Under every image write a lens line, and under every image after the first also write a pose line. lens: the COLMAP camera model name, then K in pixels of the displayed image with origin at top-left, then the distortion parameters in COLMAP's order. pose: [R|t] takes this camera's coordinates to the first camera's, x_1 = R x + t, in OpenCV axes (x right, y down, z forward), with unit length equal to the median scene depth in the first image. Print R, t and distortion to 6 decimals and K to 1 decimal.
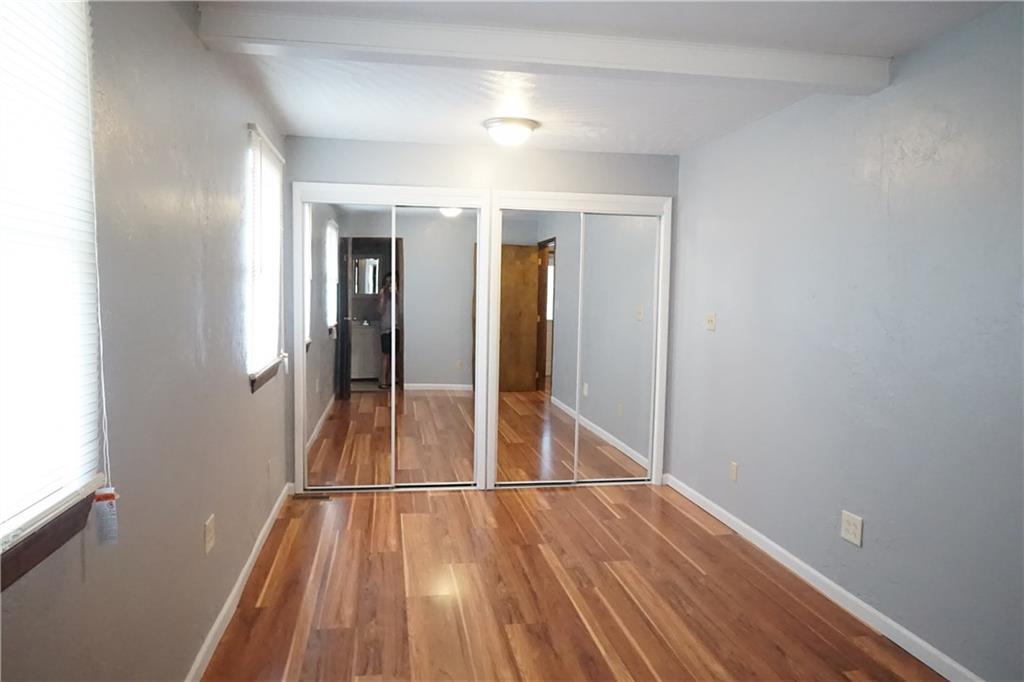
lens RADIAL K [[683.3, 0, 508.6], [0, 683.3, 349.7], [0, 0, 1]] dist [-0.042377, 0.058716]
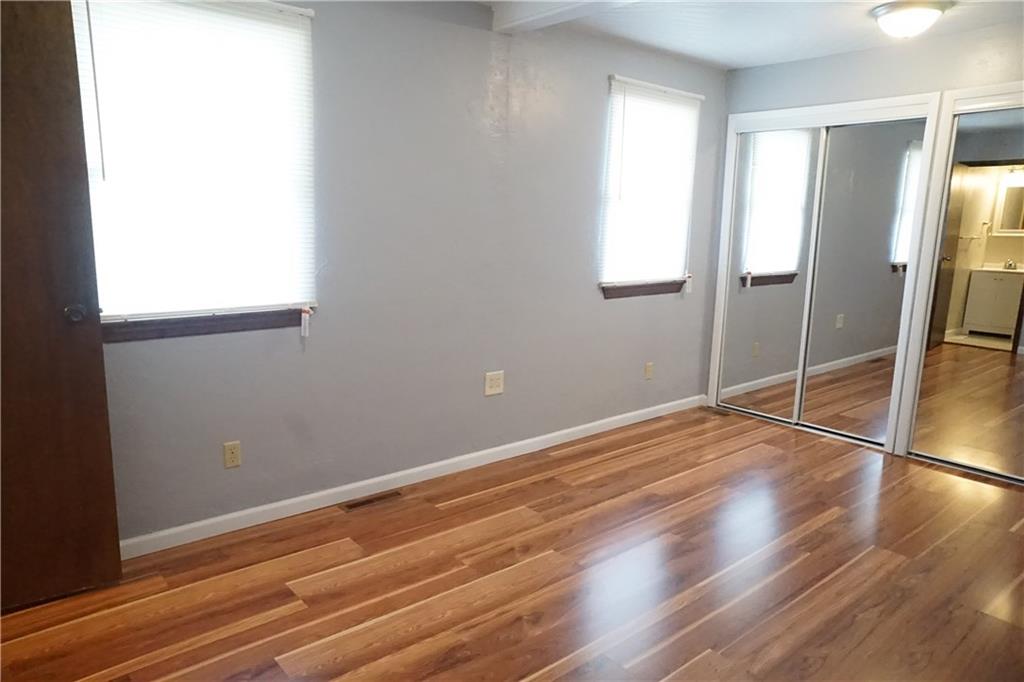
lens RADIAL K [[683.3, 0, 508.6], [0, 683.3, 349.7], [0, 0, 1]] dist [-0.042377, 0.058716]
pose [[0.505327, 0.150083, -0.849776, 0.446064], [-0.083308, 0.988644, 0.125069, 0.011088], [0.858897, 0.007593, 0.512092, 0.159048]]
